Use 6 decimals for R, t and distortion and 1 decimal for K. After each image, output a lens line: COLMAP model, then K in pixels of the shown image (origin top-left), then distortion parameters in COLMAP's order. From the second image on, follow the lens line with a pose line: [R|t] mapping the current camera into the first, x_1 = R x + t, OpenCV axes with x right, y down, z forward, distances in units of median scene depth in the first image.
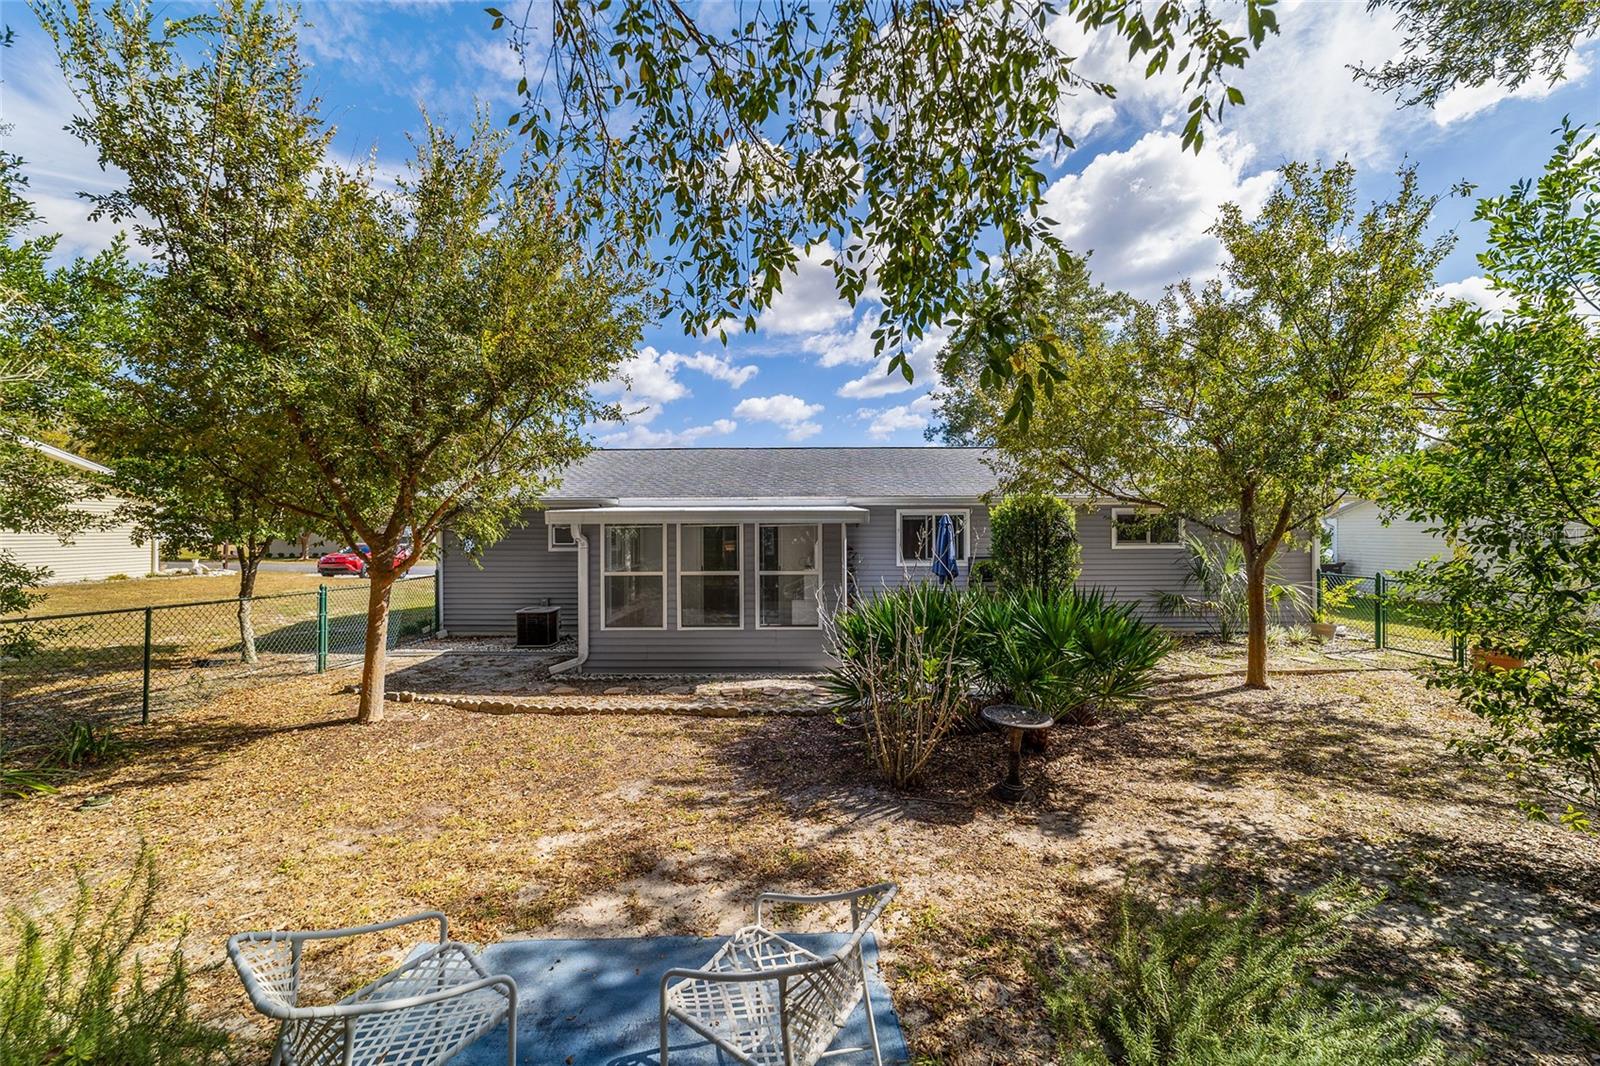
lens RADIAL K [[609.0, 0, 802.3], [0, 609.0, 543.3], [0, 0, 1]] dist [-0.010912, 0.000038]
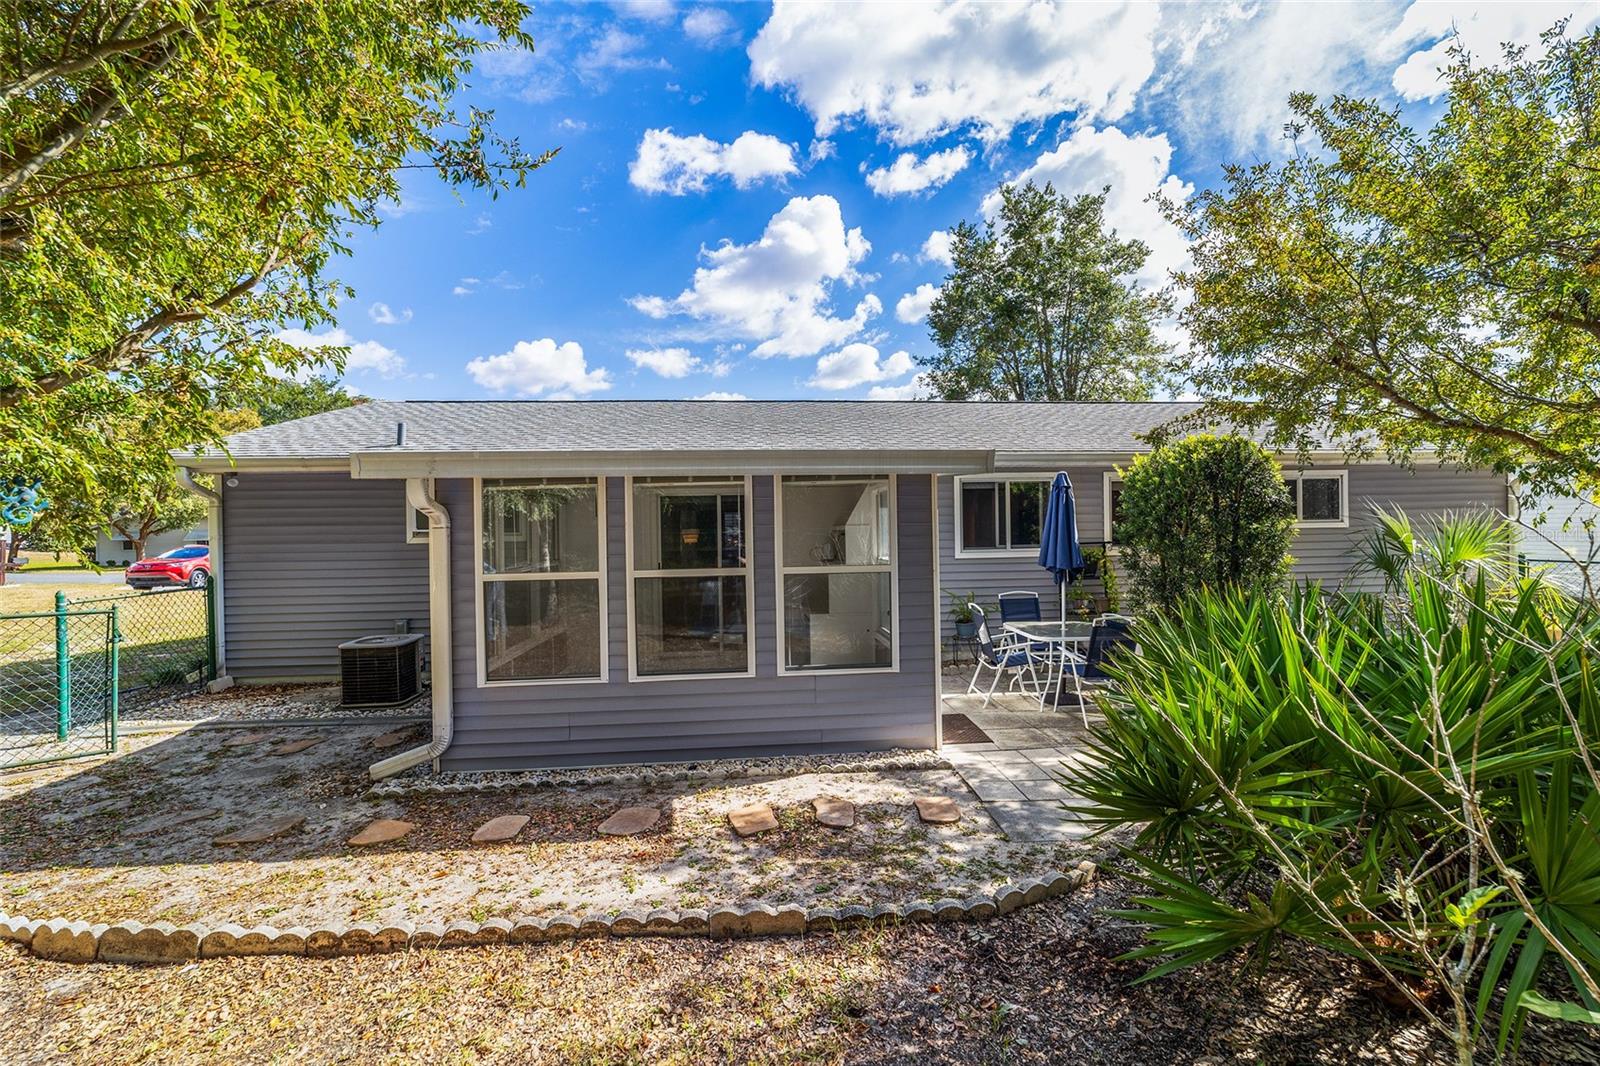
lens RADIAL K [[609.0, 0, 794.9], [0, 609.0, 546.0], [0, 0, 1]] dist [-0.010912, 0.000038]
pose [[0.995545, -0.014633, 0.093142, -0.107304], [0.014308, 0.999889, 0.004147, 0.024562], [-0.093192, -0.002796, 0.995644, 0.455325]]
